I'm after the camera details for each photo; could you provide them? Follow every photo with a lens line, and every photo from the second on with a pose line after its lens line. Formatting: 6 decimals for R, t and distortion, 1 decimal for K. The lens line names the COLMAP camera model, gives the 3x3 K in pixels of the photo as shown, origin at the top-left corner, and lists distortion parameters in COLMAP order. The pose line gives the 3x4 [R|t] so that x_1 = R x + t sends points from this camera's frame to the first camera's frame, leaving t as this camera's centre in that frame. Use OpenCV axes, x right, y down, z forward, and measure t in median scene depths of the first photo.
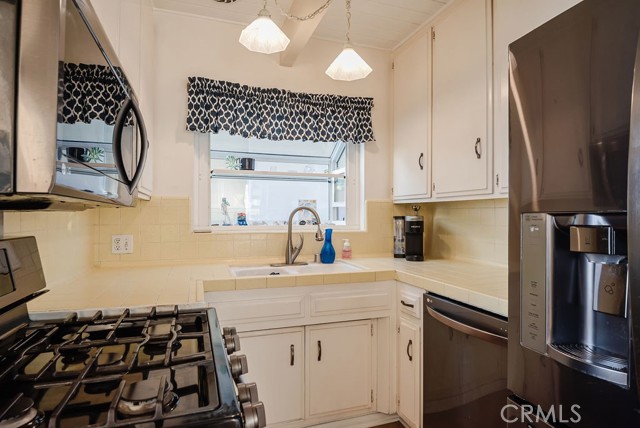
lens RADIAL K [[354.3, 0, 320.4], [0, 354.3, 214.9], [0, 0, 1]] dist [-0.006250, -0.000724]
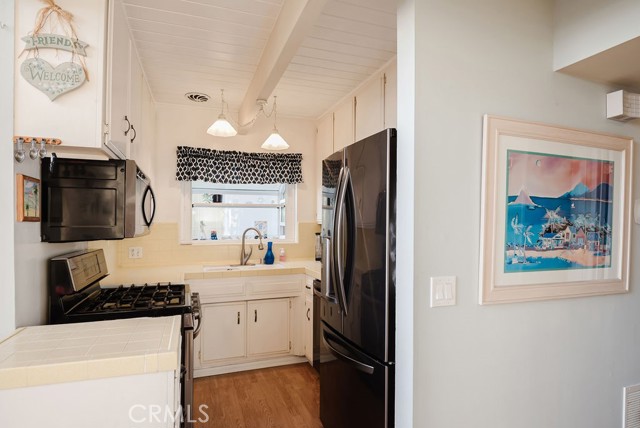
lens RADIAL K [[354.3, 0, 320.4], [0, 354.3, 215.2], [0, 0, 1]] dist [-0.006250, -0.000724]
pose [[0.999795, -0.004310, 0.019766, 0.219856], [0.004704, 0.999790, -0.019936, -0.045263], [-0.019676, 0.020025, 0.999606, -0.553658]]
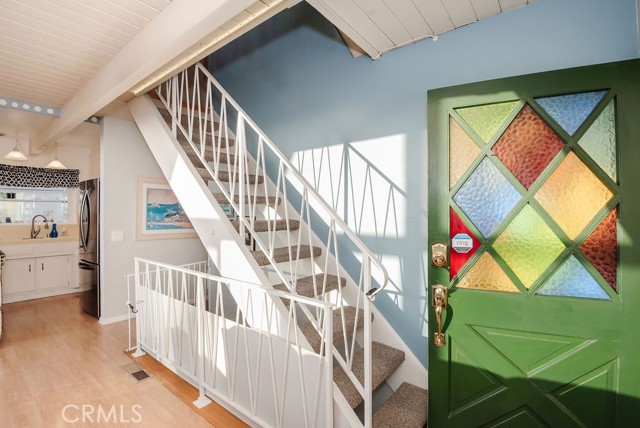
lens RADIAL K [[297.9, 0, 319.8], [0, 297.9, 213.4], [0, 0, 1]] dist [-0.031571, -0.001244]
pose [[0.839156, -0.006161, 0.543857, 0.499479], [-0.000629, 0.999924, 0.012299, -0.060638], [-0.543891, -0.010663, 0.839088, -1.774463]]
